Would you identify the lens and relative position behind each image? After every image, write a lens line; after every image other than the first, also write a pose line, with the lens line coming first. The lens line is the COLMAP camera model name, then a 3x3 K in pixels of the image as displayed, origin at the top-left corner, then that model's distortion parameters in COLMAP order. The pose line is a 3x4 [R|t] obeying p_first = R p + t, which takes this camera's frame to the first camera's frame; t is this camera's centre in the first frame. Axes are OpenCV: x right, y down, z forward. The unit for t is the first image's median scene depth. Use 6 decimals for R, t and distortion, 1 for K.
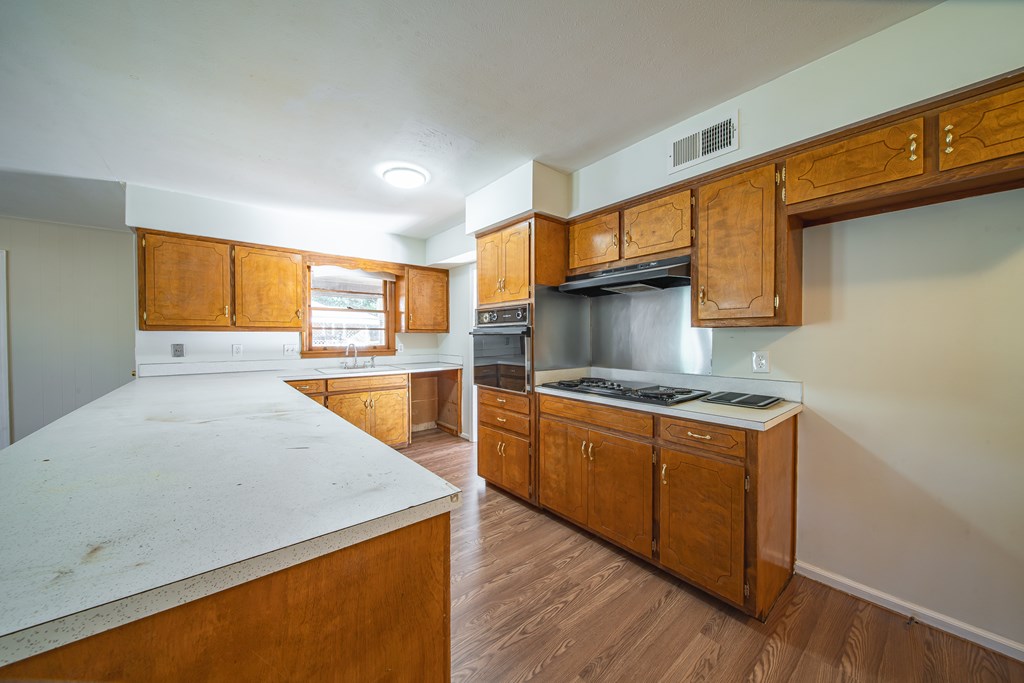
lens RADIAL K [[357.2, 0, 515.6], [0, 357.2, 342.4], [0, 0, 1]] dist [-0.000292, -0.000102]
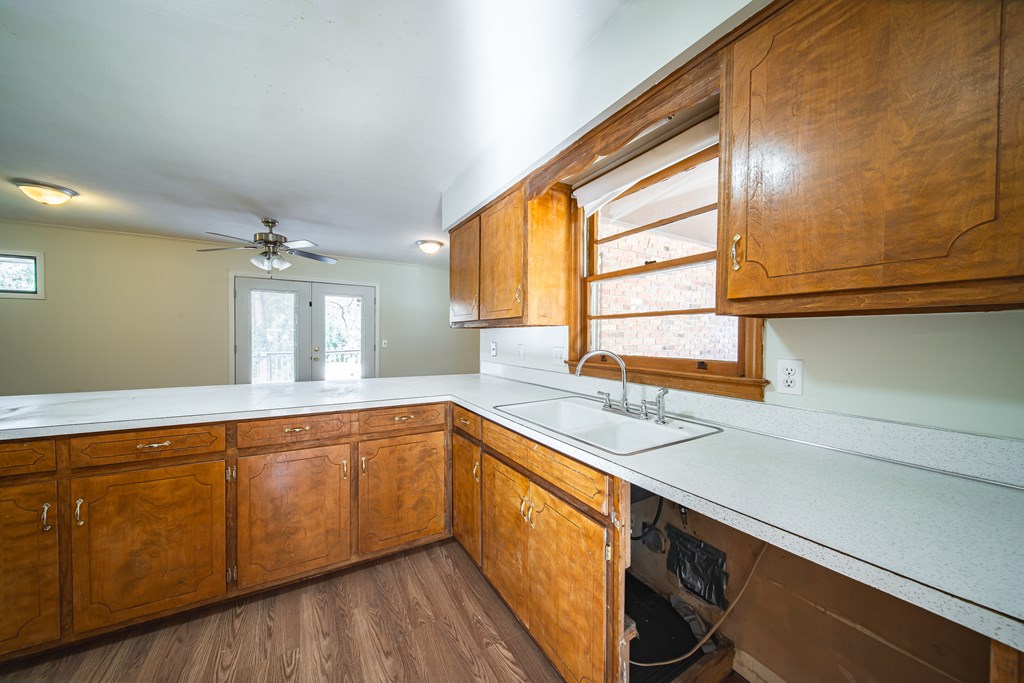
lens RADIAL K [[360.9, 0, 506.3], [0, 360.9, 340.9], [0, 0, 1]] dist [-0.002095, -0.000376]
pose [[-0.196676, 0.015156, -0.980351, -0.043633], [-0.017622, 0.999664, 0.018989, -0.017759], [0.980310, 0.021011, -0.196343, 1.304220]]
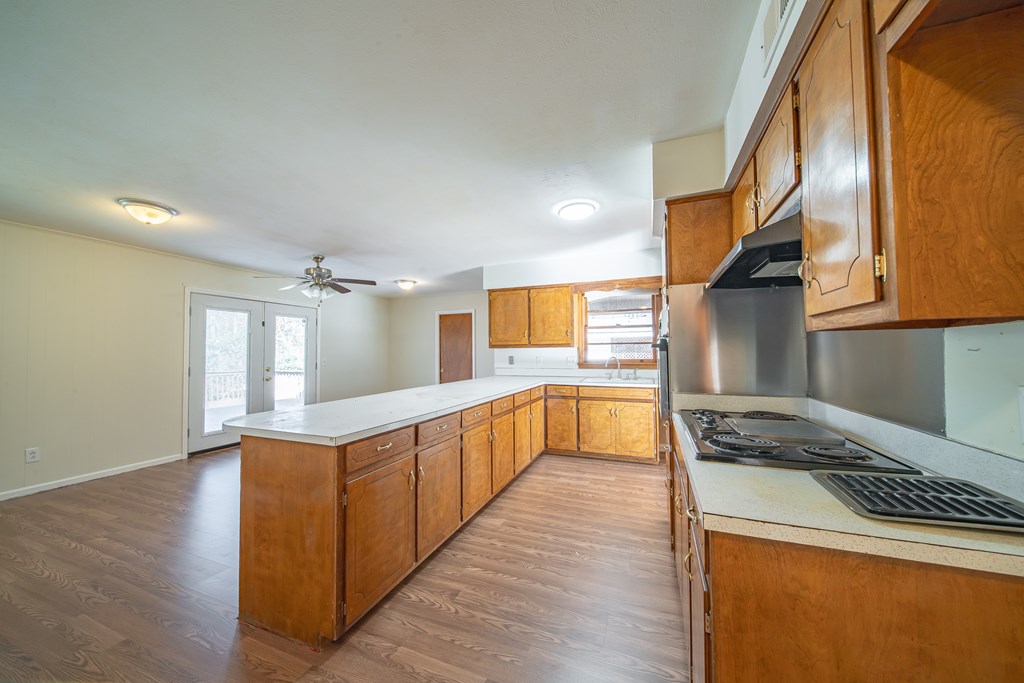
lens RADIAL K [[363.8, 0, 509.1], [0, 363.8, 343.1], [0, 0, 1]] dist [-0.000571, -0.000522]
pose [[0.465841, -0.025993, -0.884486, 0.527836], [-0.003613, 0.999504, -0.031276, -0.004032], [0.884861, 0.017765, 0.465517, 0.248863]]
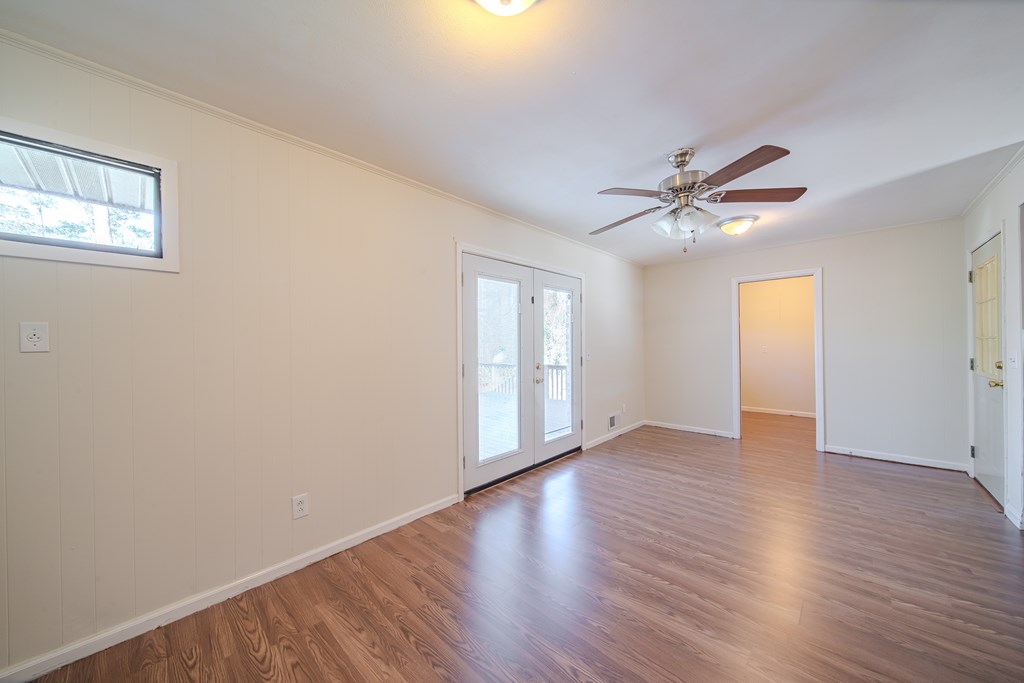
lens RADIAL K [[363.8, 0, 509.1], [0, 363.8, 343.1], [0, 0, 1]] dist [-0.000571, -0.000522]
pose [[0.093631, -0.001850, -0.995605, -0.395529], [-0.000021, 0.999998, -0.001860, -0.003090], [0.995607, 0.000195, 0.093631, -0.178795]]
